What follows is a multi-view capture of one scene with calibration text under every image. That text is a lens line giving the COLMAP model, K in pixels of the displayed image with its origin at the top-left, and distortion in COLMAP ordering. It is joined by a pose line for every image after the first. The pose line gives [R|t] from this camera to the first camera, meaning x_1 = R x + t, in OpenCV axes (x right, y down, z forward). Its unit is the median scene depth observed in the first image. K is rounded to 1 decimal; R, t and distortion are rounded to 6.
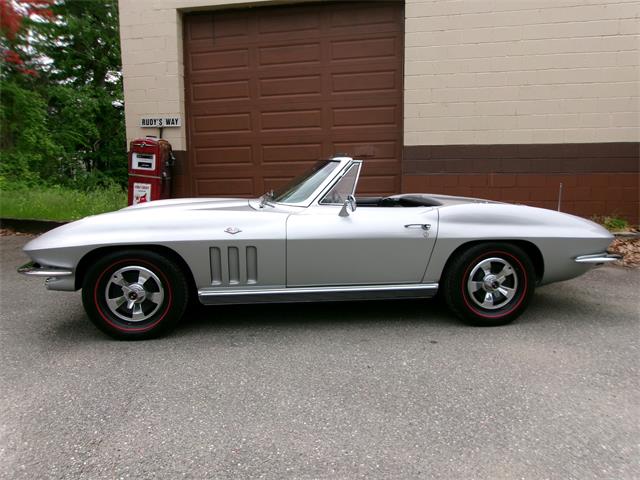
lens RADIAL K [[501.8, 0, 322.9], [0, 501.8, 232.5], [0, 0, 1]] dist [-0.033243, 0.060829]
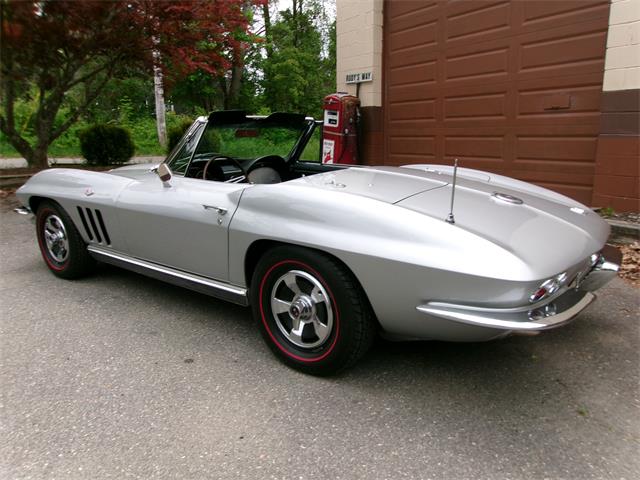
lens RADIAL K [[501.8, 0, 326.2], [0, 501.8, 229.9], [0, 0, 1]] dist [-0.033243, 0.060829]
pose [[0.710471, 0.144259, -0.688782, 0.368522], [-0.085268, 0.989199, 0.119225, -0.037825], [0.698542, -0.025975, 0.715098, 0.255771]]
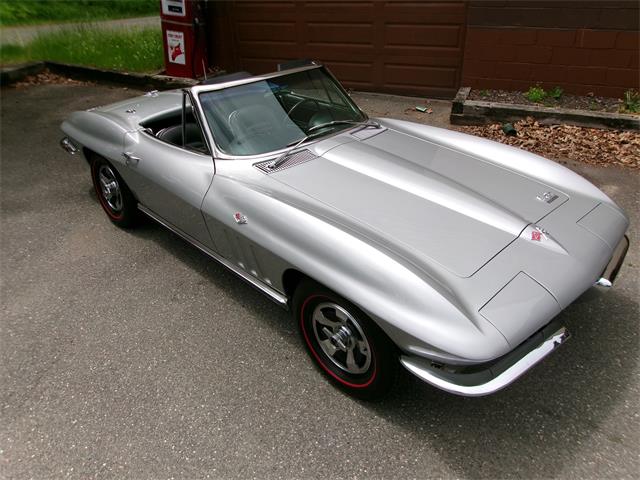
lens RADIAL K [[501.8, 0, 325.1], [0, 501.8, 231.3], [0, 0, 1]] dist [-0.033243, 0.060829]
pose [[0.976534, 0.090814, -0.195279, 0.119810], [-0.008653, 0.922556, 0.385765, -0.115454], [0.215188, -0.375023, 0.901694, 0.096060]]
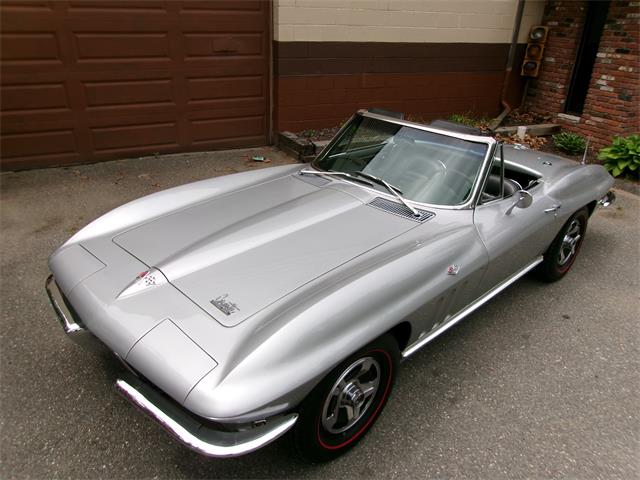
lens RADIAL K [[501.8, 0, 324.8], [0, 501.8, 228.5], [0, 0, 1]] dist [-0.033243, 0.060829]
pose [[0.787709, -0.218086, 0.576154, -0.314922], [0.034540, 0.949405, 0.312148, -0.128339], [-0.615078, -0.225981, 0.755388, 0.237778]]
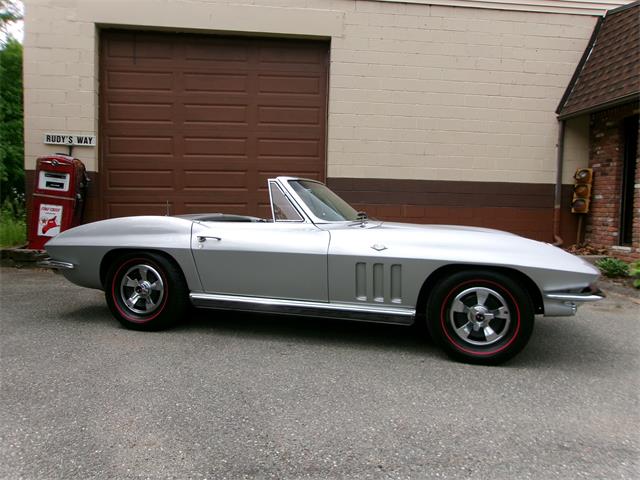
lens RADIAL K [[501.8, 0, 325.5], [0, 501.8, 232.2], [0, 0, 1]] dist [-0.033243, 0.060829]
pose [[0.947864, 0.011794, 0.318457, -0.178369], [0.011578, 0.997381, -0.071397, 0.020874], [-0.318465, 0.071362, 0.945245, -0.007668]]
